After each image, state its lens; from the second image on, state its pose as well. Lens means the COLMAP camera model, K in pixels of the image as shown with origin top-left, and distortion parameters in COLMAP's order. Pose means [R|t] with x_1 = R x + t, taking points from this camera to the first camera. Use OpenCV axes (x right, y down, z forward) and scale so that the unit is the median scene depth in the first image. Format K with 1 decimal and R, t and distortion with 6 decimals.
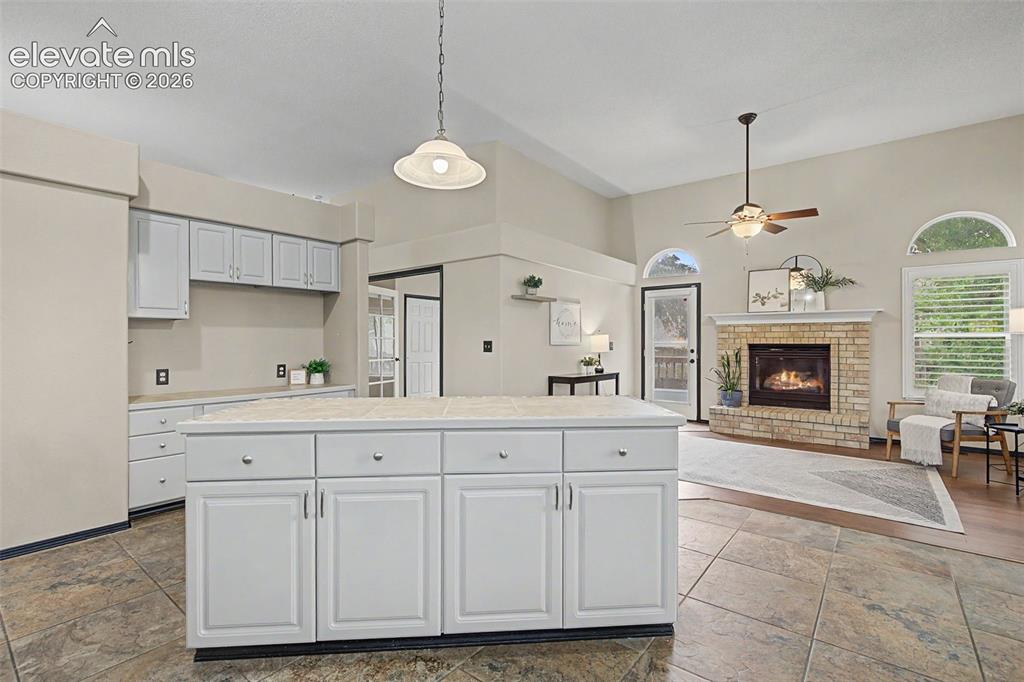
lens RADIAL K [[471.6, 0, 514.7], [0, 471.6, 338.1], [0, 0, 1]] dist [-0.001440, -0.000215]
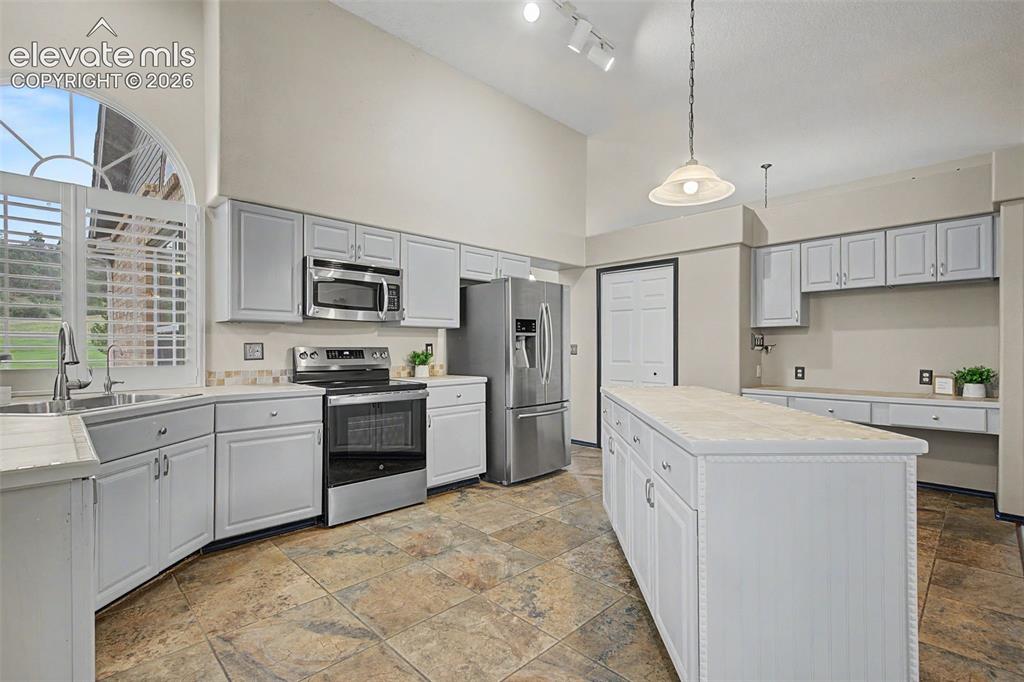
lens RADIAL K [[478.6, 0, 518.9], [0, 478.6, 346.2], [0, 0, 1]] dist [0.000761, 0.000045]
pose [[-0.117815, 0.000236, -0.993036, 0.371670], [0.008791, 0.999961, -0.000806, 0.004217], [0.992997, -0.008825, -0.117813, 0.263838]]
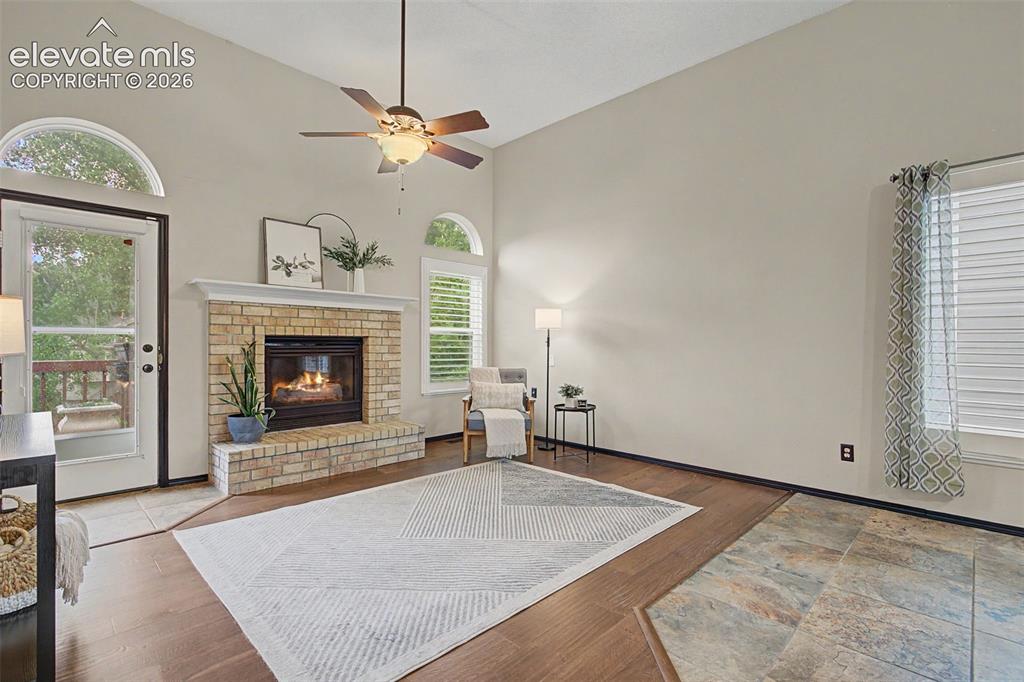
lens RADIAL K [[471.7, 0, 516.1], [0, 471.7, 344.1], [0, 0, 1]] dist [0.001071, 0.000009]
pose [[0.107134, -0.004342, 0.994235, -0.096650], [-0.016058, 0.999852, 0.006097, 0.016892], [-0.994115, -0.016619, 0.107049, 0.689086]]
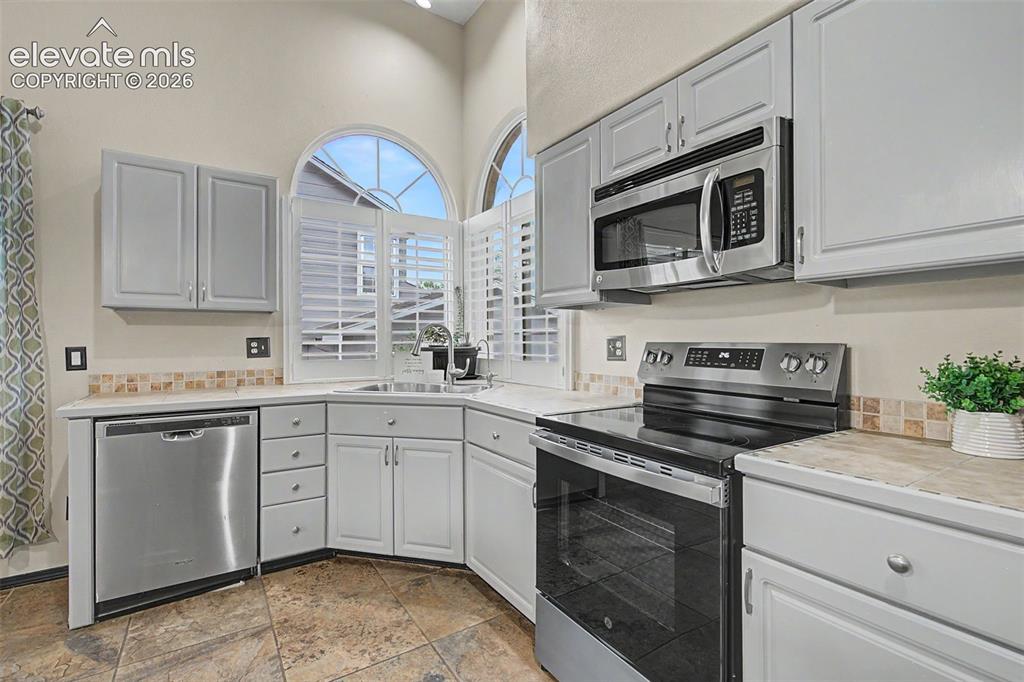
lens RADIAL K [[471.6, 0, 514.7], [0, 471.6, 338.1], [0, 0, 1]] dist [-0.001440, -0.000215]
pose [[-0.947500, 0.002603, 0.319745, -0.220782], [-0.001583, 0.999916, -0.012832, 0.003936], [-0.319751, -0.012664, -0.947417, 0.279069]]
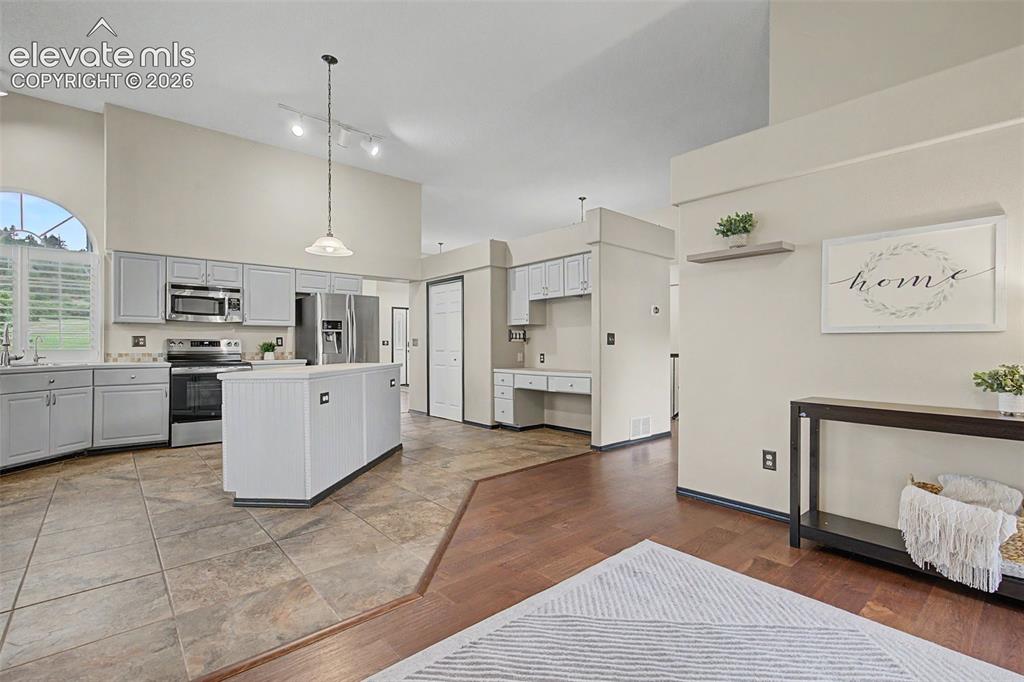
lens RADIAL K [[471.7, 0, 516.1], [0, 471.7, 344.1], [0, 0, 1]] dist [0.001071, 0.000009]
pose [[-0.184087, -0.002211, -0.982907, 0.606528], [0.009986, 0.999942, -0.004120, 0.023963], [0.982859, -0.010574, -0.184055, 0.776633]]
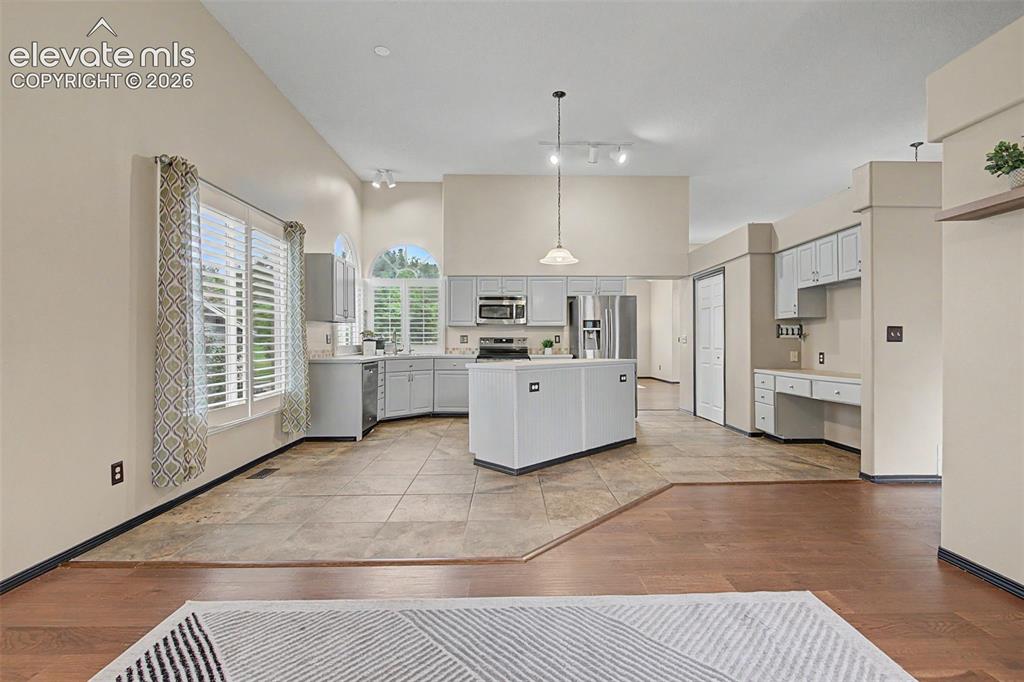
lens RADIAL K [[466.1, 0, 512.0], [0, 466.1, 341.0], [0, 0, 1]] dist [-0.000994, -0.000168]
pose [[-0.777324, -0.001584, -0.629098, 0.530065], [0.005978, 0.999933, -0.009904, 0.025220], [0.629072, -0.011459, -0.777263, 0.950766]]
